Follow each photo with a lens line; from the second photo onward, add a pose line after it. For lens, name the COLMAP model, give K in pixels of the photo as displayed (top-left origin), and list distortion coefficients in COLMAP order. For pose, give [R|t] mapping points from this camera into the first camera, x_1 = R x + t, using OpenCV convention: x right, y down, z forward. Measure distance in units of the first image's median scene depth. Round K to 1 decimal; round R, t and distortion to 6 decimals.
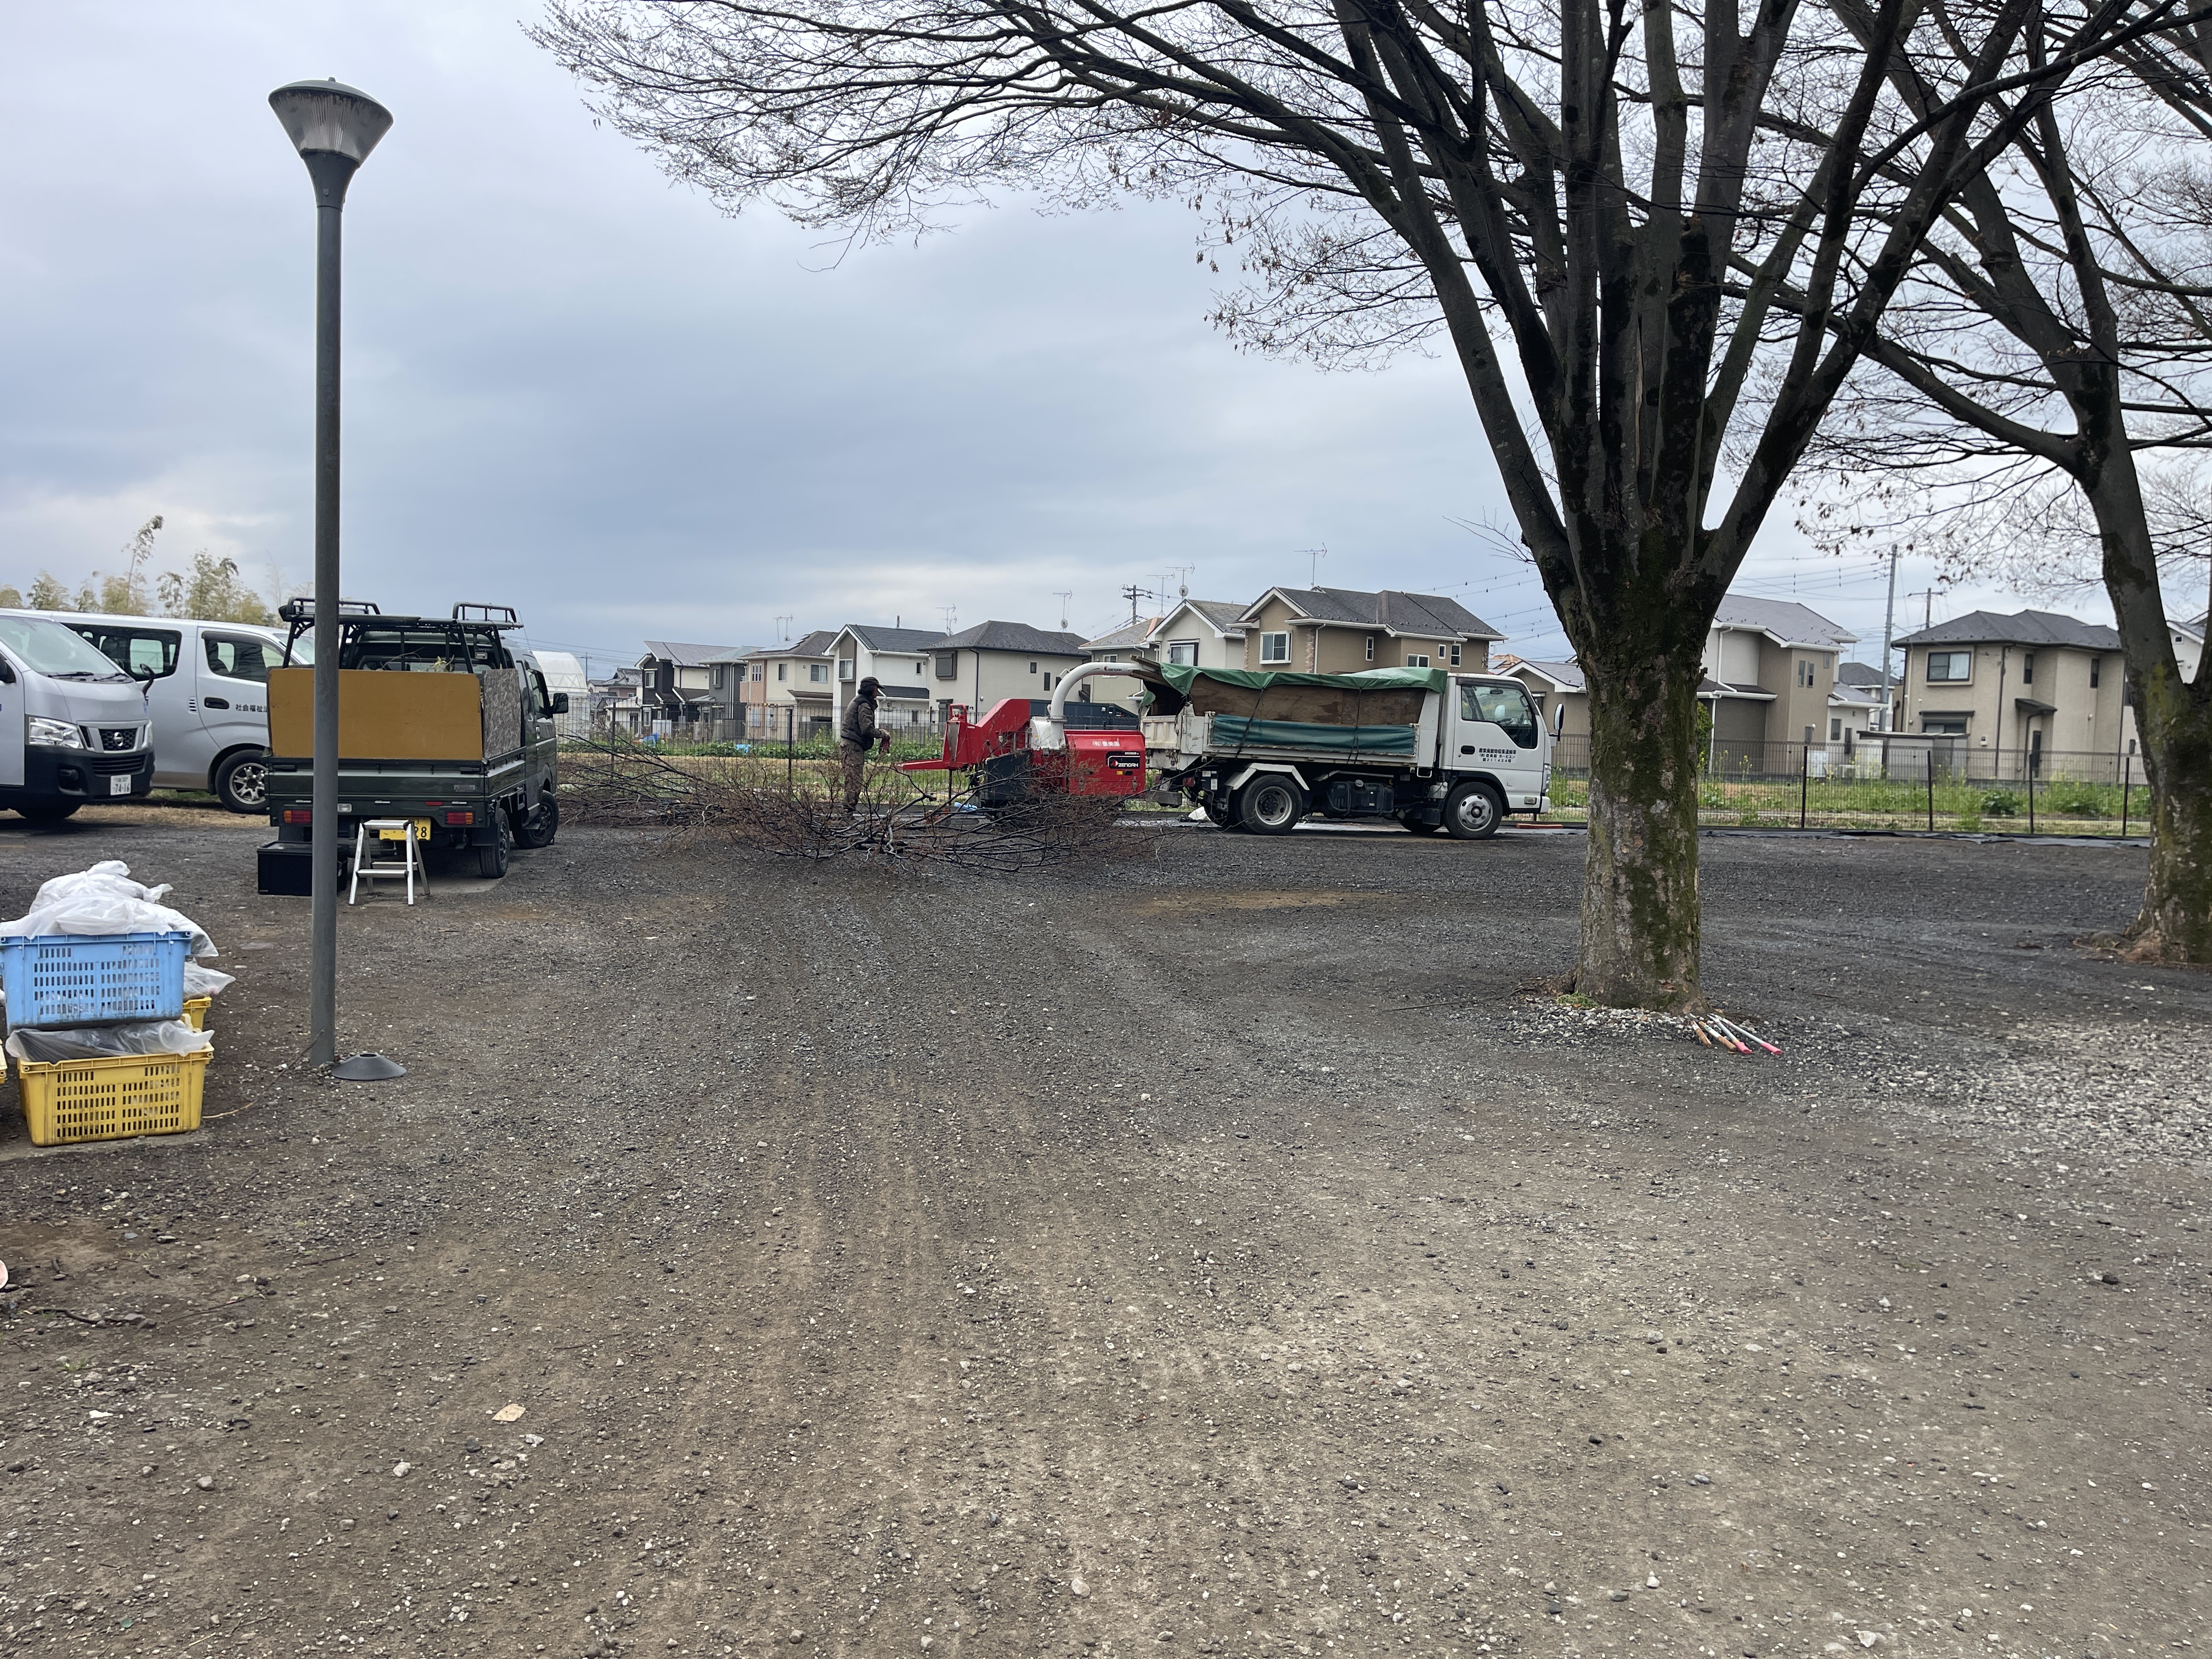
lens RADIAL K [[1626.0, 0, 1108.2], [0, 1626.0, 816.1], [0, 0, 1]] dist [0.079040, -0.091383]
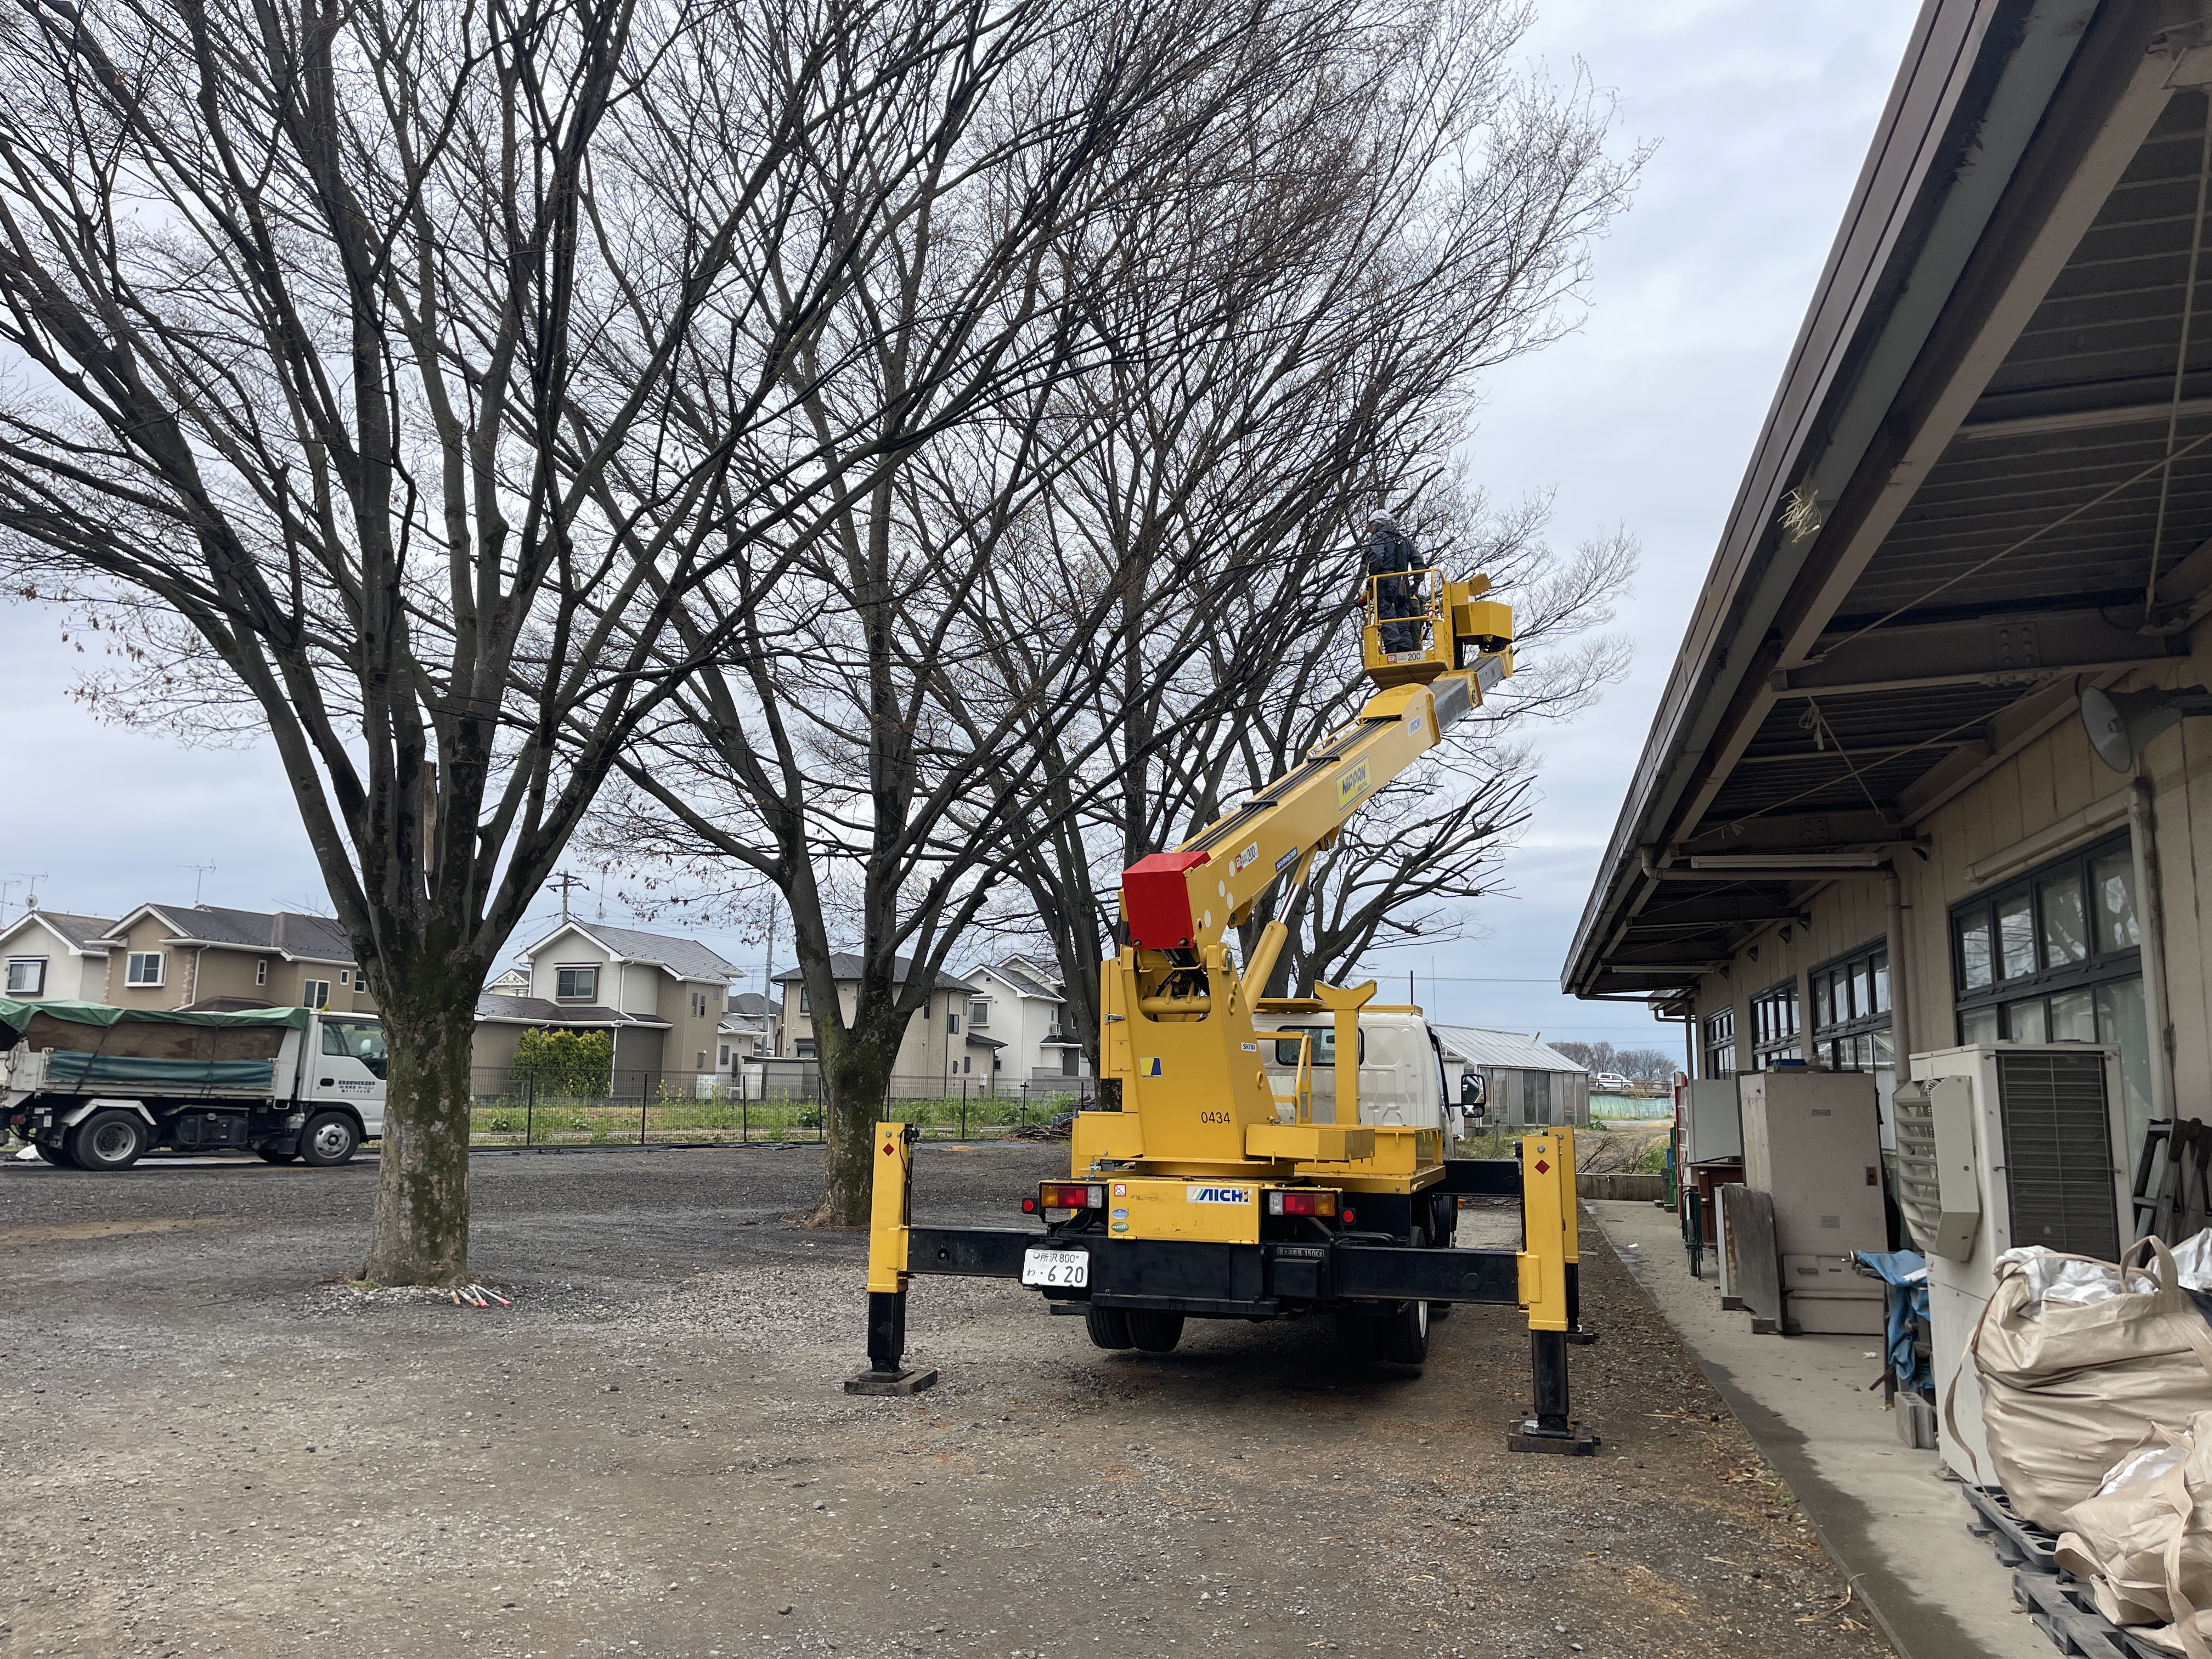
lens RADIAL K [[1631.8, 0, 1096.7], [0, 1631.8, 831.0], [0, 0, 1]] dist [0.088166, -0.109227]
pose [[0.815561, 0.073678, 0.573962, -0.007324], [0.034436, 0.983924, -0.175235, 0.005834], [-0.577646, 0.162679, 0.799913, -0.208559]]
